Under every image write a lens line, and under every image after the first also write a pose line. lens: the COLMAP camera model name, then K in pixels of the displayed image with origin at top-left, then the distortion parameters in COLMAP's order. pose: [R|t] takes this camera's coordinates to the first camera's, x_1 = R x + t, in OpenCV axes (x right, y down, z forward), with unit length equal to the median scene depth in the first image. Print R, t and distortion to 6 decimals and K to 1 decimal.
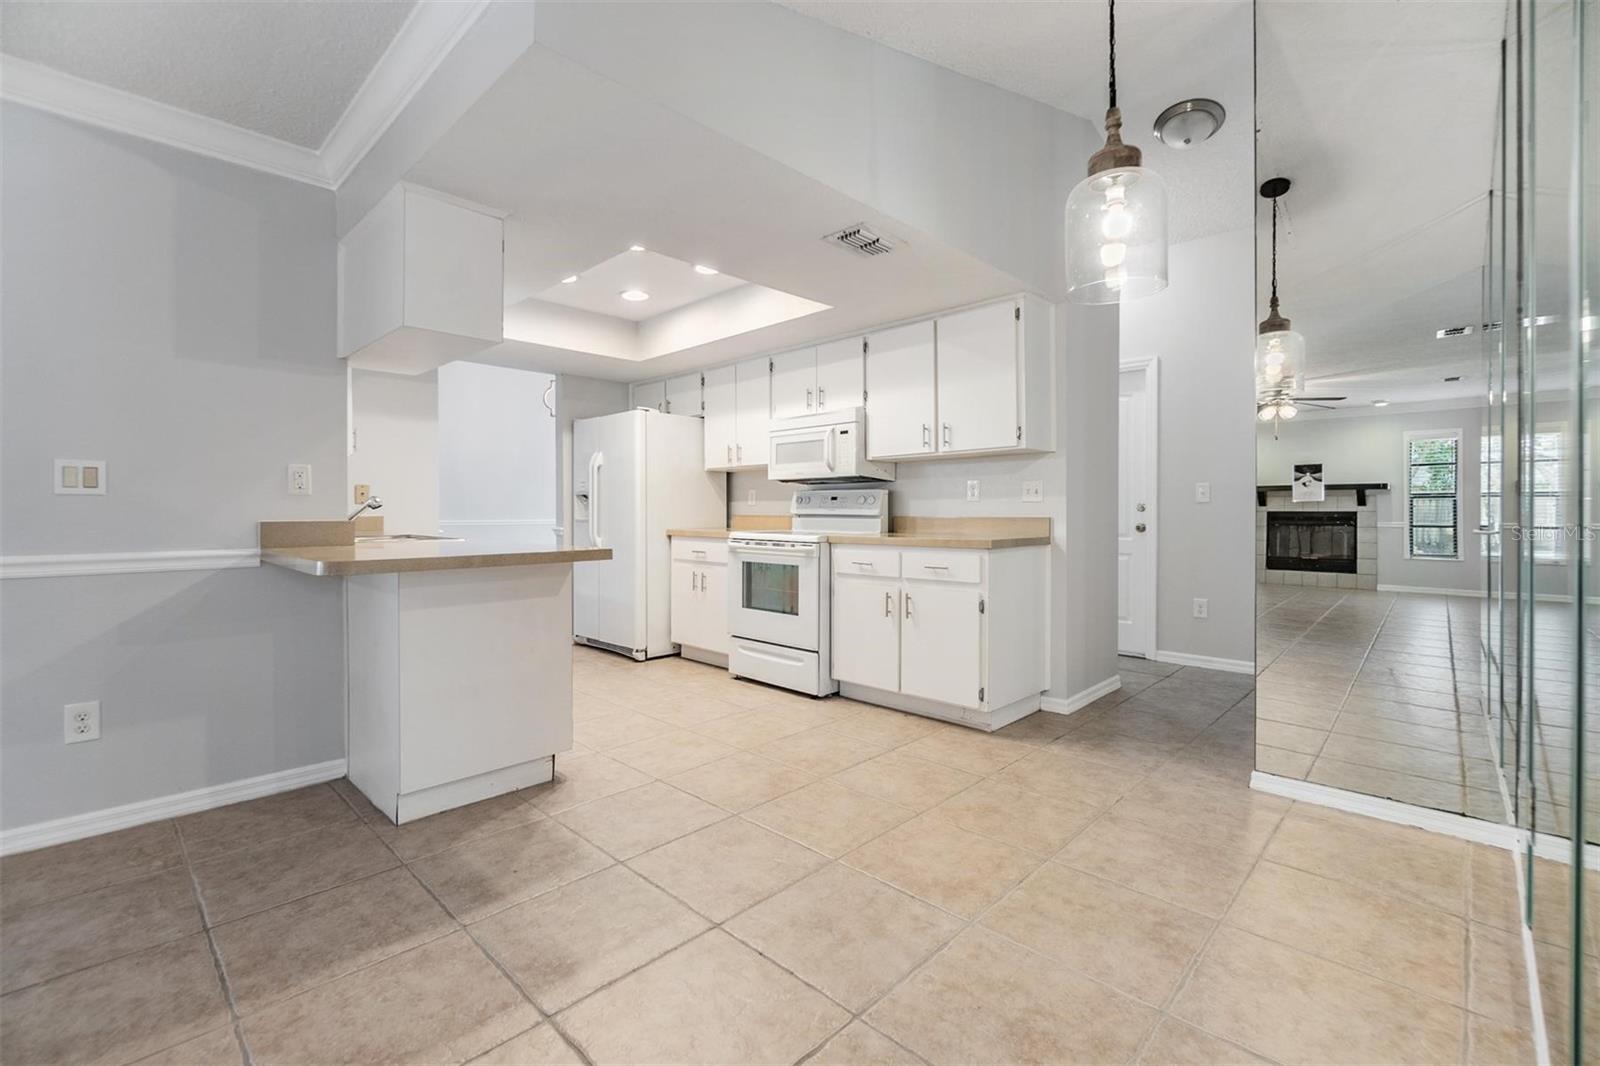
lens RADIAL K [[698.3, 0, 792.6], [0, 698.3, 515.1], [0, 0, 1]] dist [-0.008354, 0.001844]
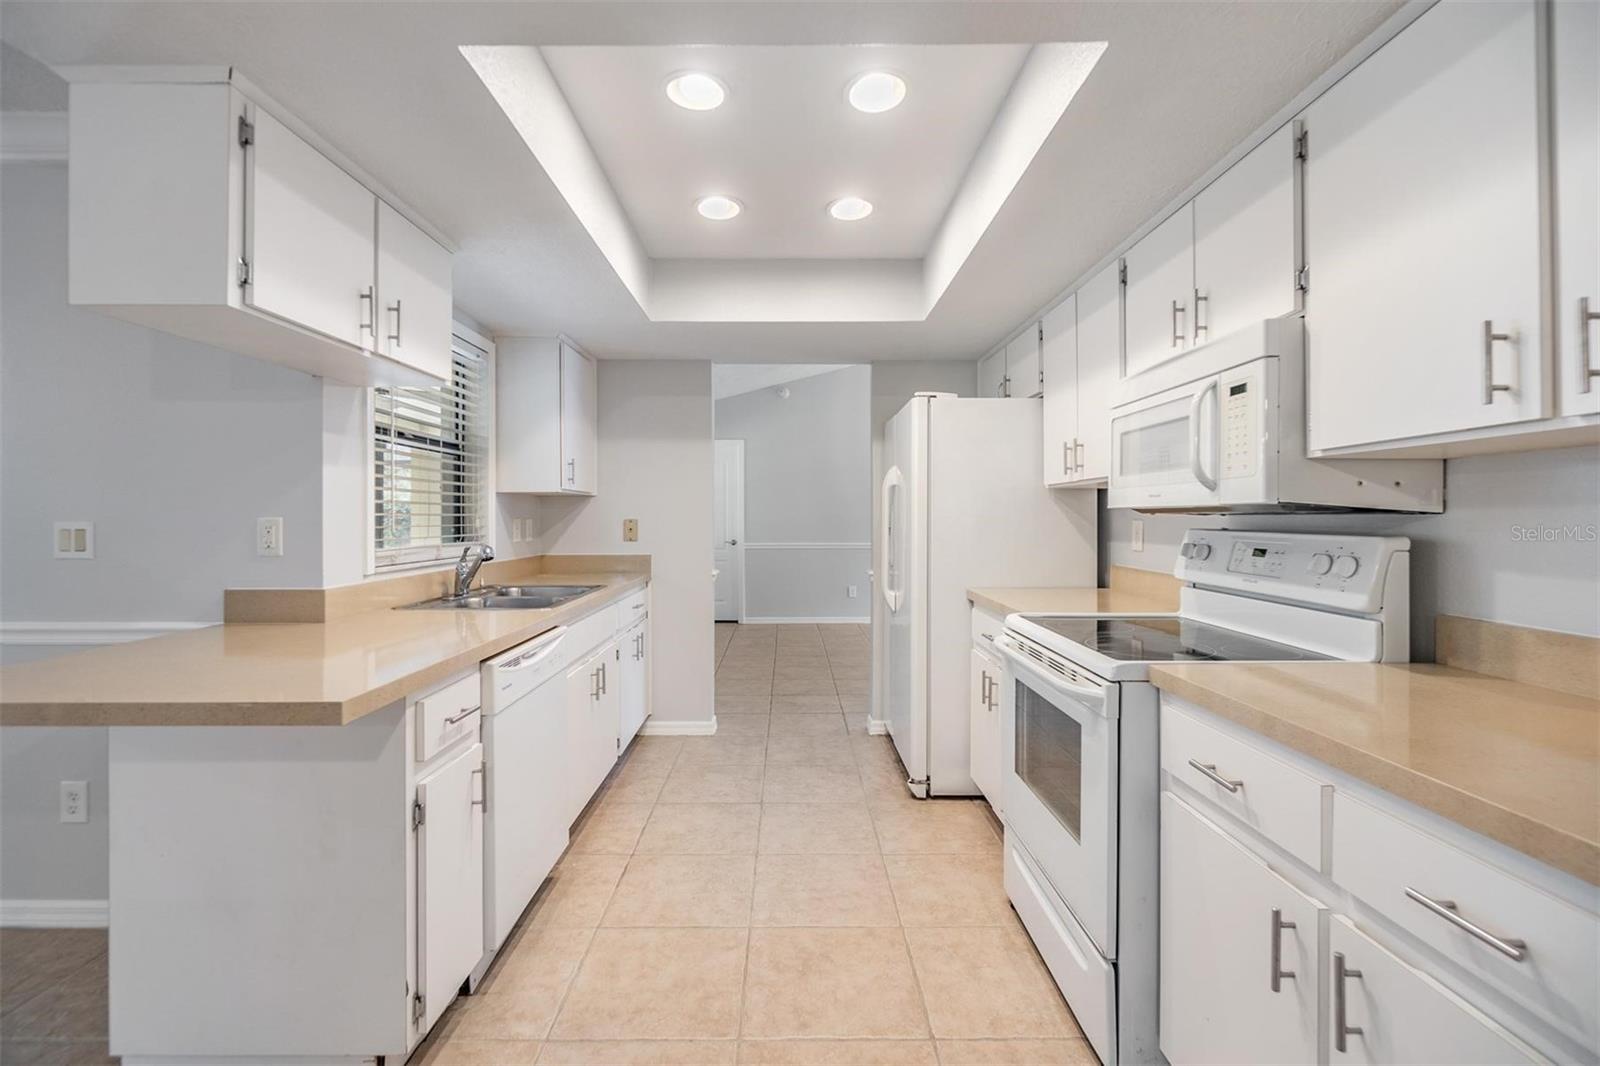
lens RADIAL K [[698.3, 0, 793.3], [0, 698.3, 516.4], [0, 0, 1]] dist [-0.008354, 0.001844]
pose [[0.701133, -0.000867, -0.713030, 0.195091], [-0.003873, 0.999980, -0.005024, -0.051550], [0.713020, 0.006284, 0.701116, 0.623330]]
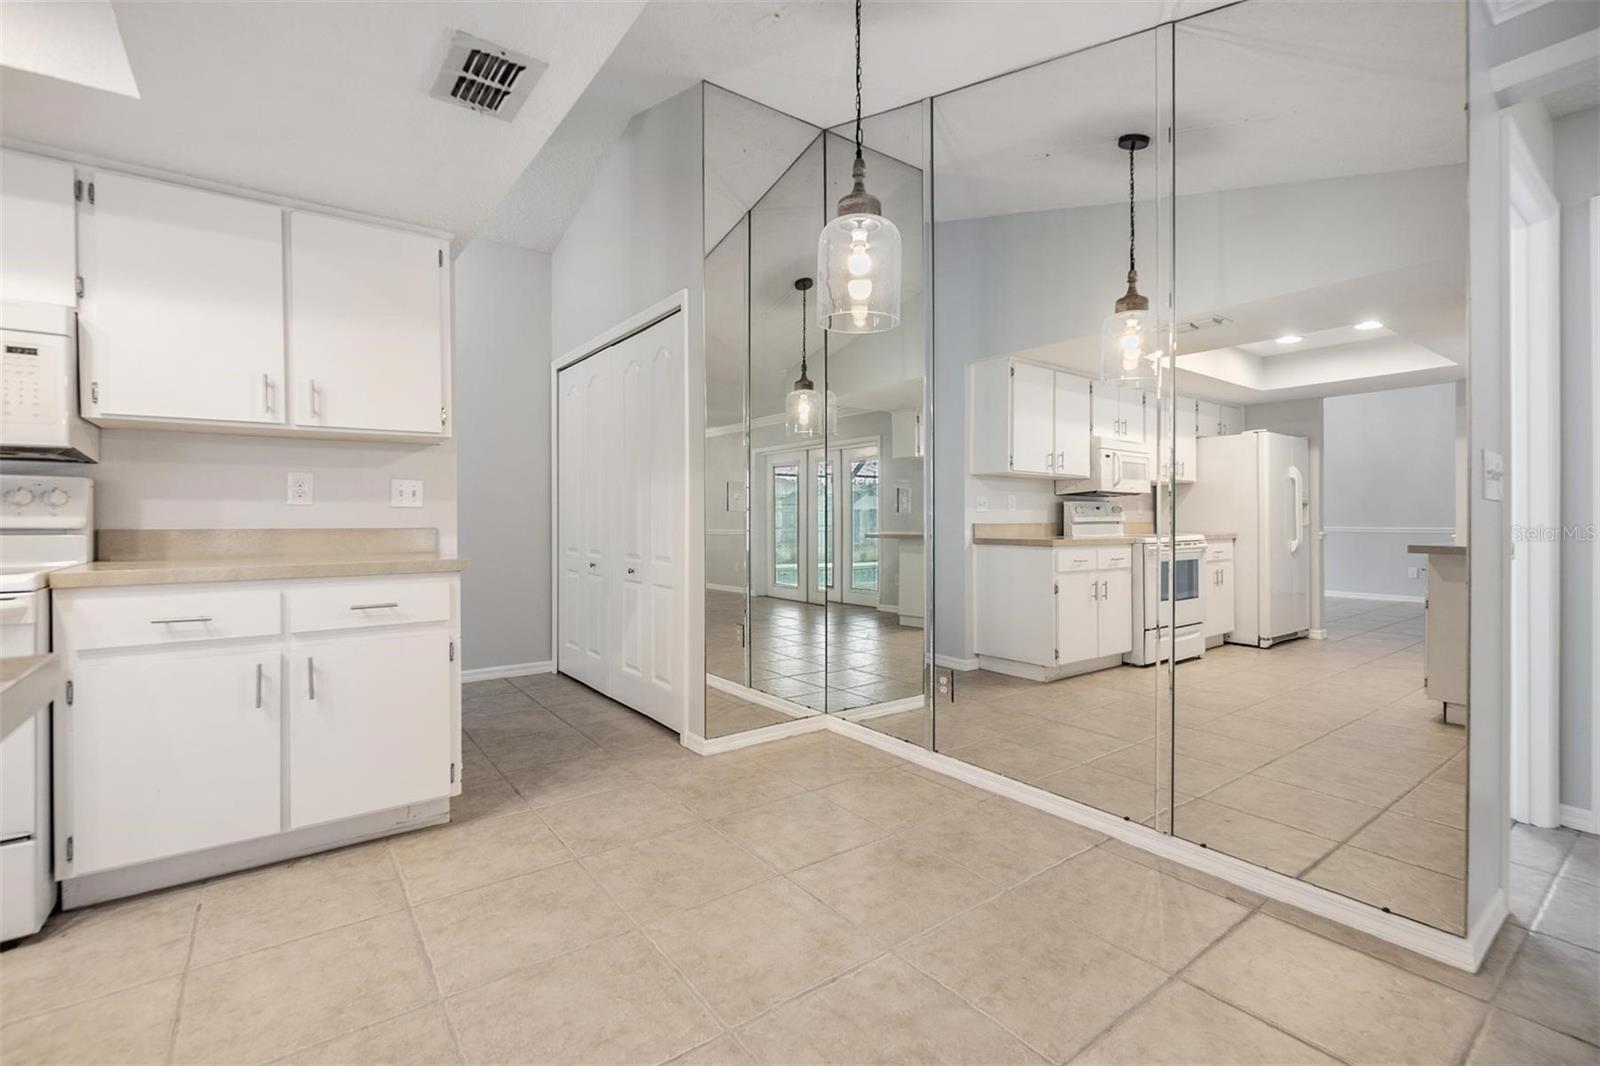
lens RADIAL K [[698.3, 0, 796.2], [0, 698.3, 523.3], [0, 0, 1]] dist [-0.008354, 0.001844]
pose [[0.155458, -0.003872, 0.987835, -0.337096], [0.007181, 0.999970, 0.002789, -0.001231], [-0.987816, 0.006660, 0.155481, 0.466669]]
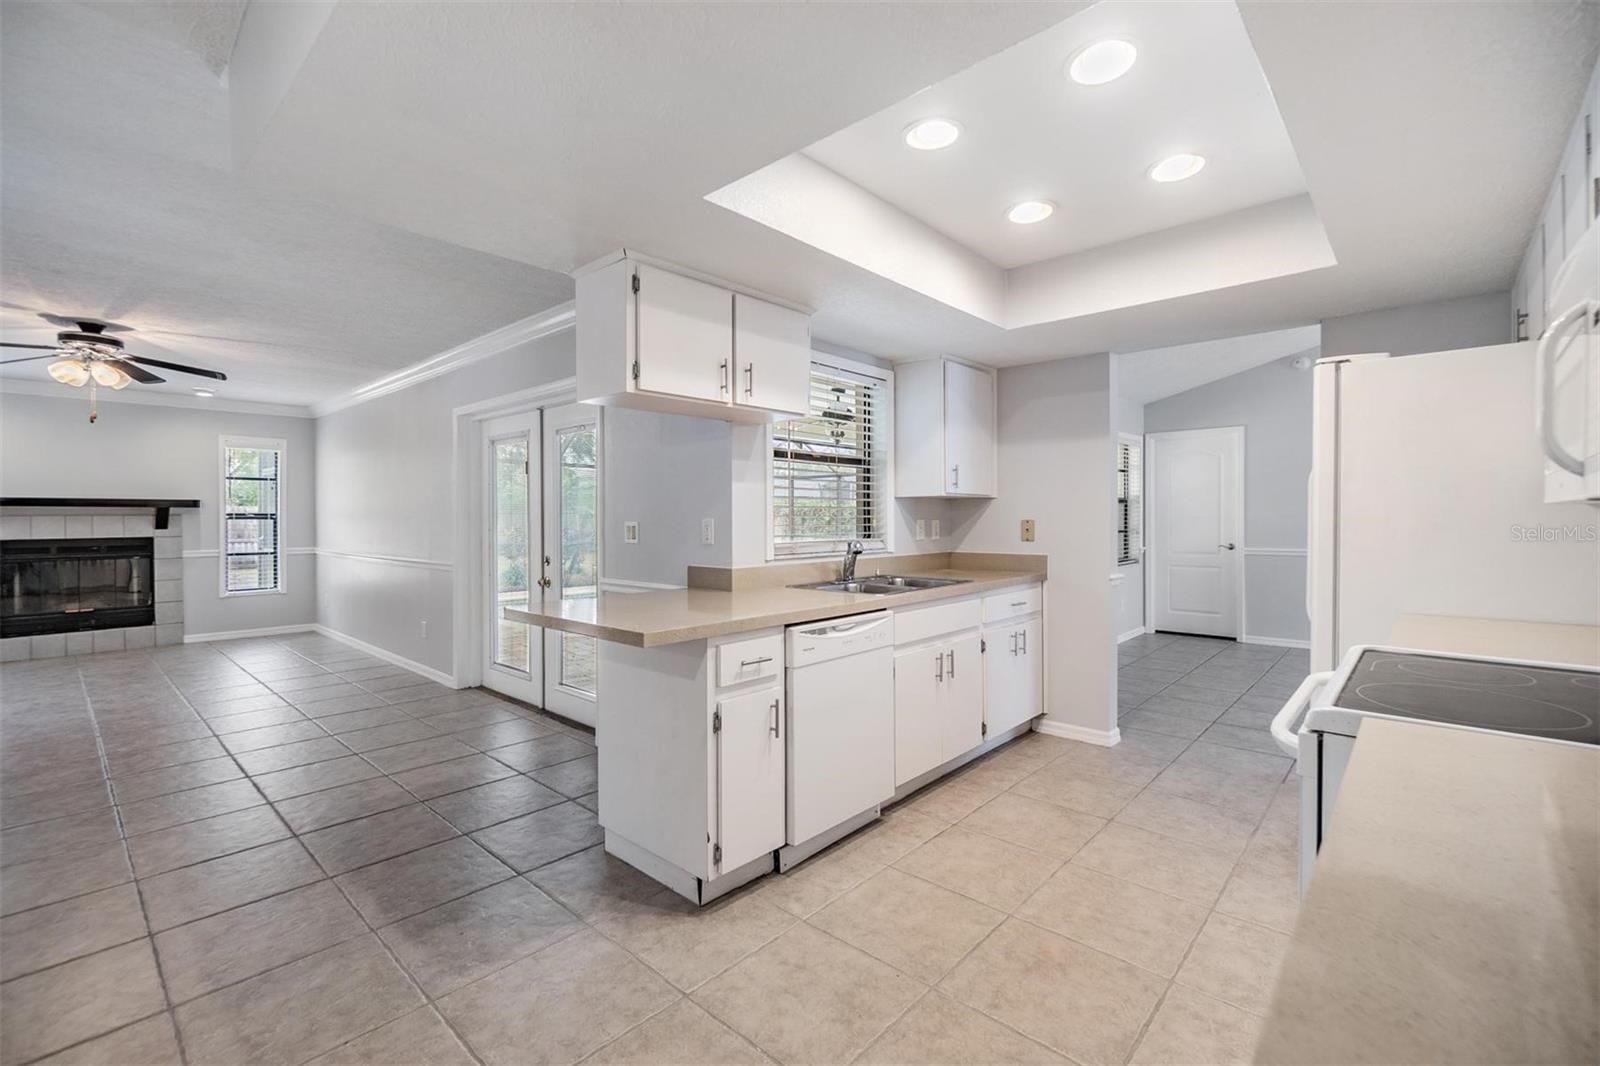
lens RADIAL K [[698.3, 0, 794.5], [0, 698.3, 523.1], [0, 0, 1]] dist [-0.008354, 0.001844]
pose [[0.027504, 0.007441, -0.999594, 0.342077], [-0.003329, 0.999967, 0.007352, -0.053151], [0.999616, 0.003125, 0.027528, 0.797650]]
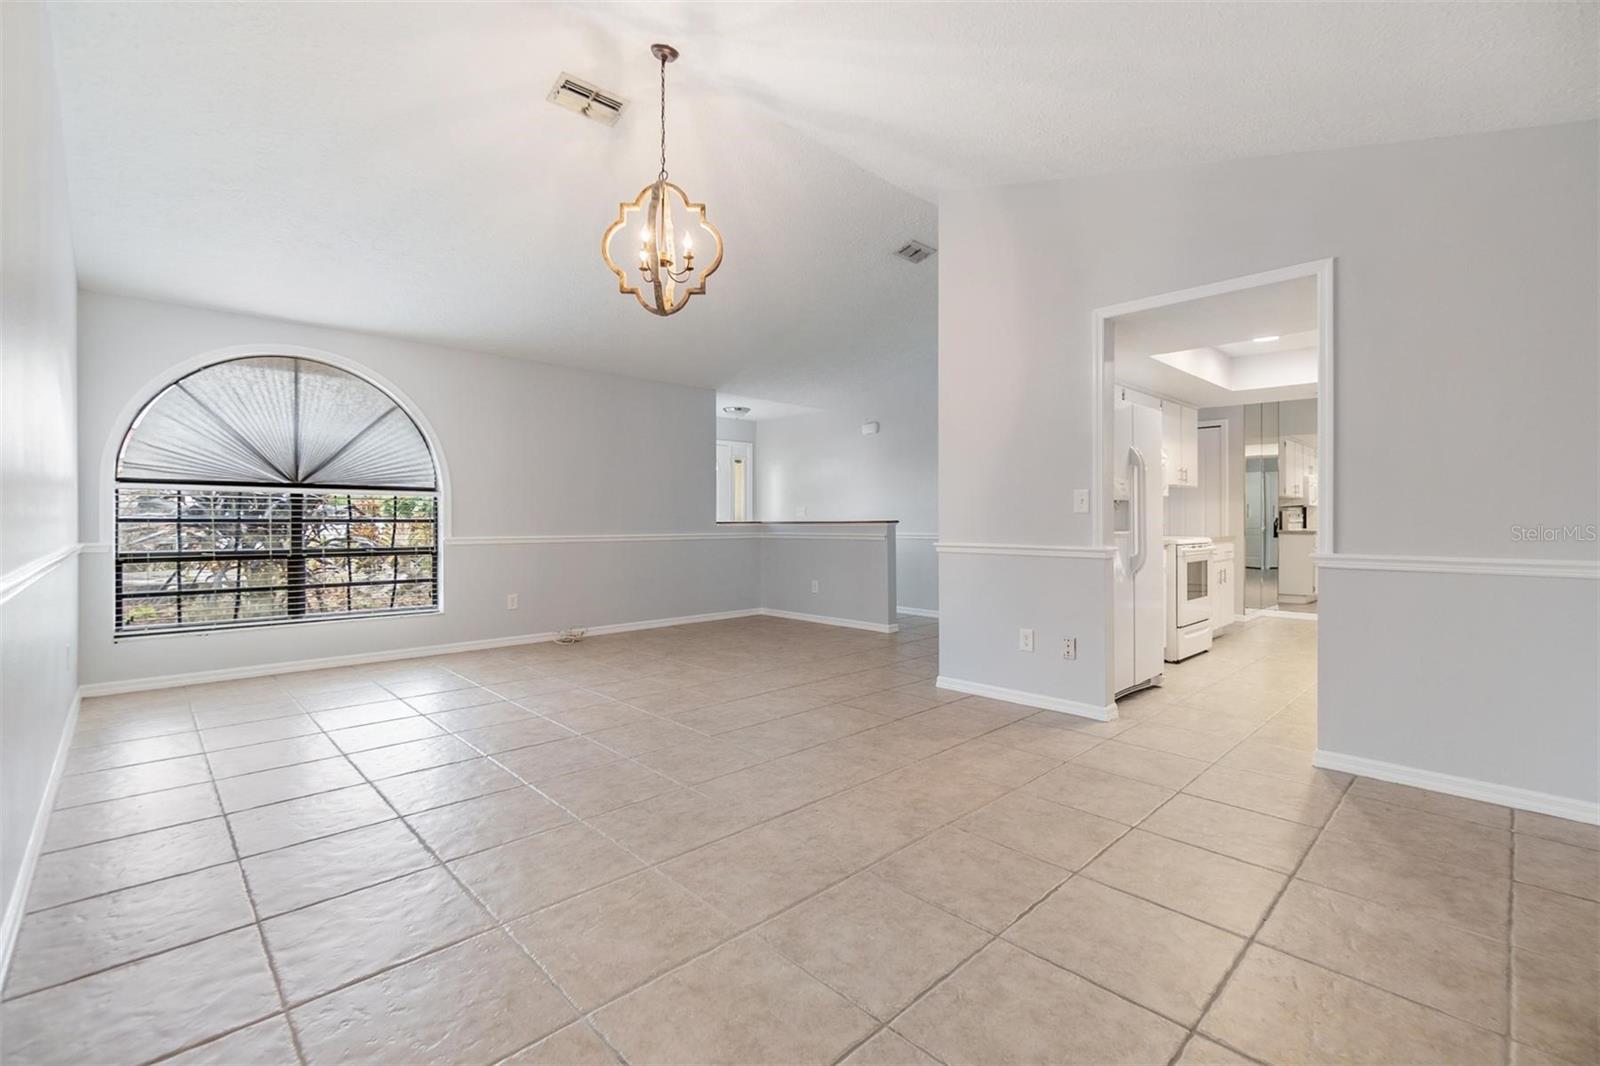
lens RADIAL K [[698.3, 0, 801.0], [0, 698.3, 528.8], [0, 0, 1]] dist [-0.008354, 0.001844]
pose [[0.040546, -0.002624, 0.999174, -1.496097], [0.002995, 0.999992, 0.002505, -0.001336], [-0.999173, 0.002891, 0.040554, 1.866990]]
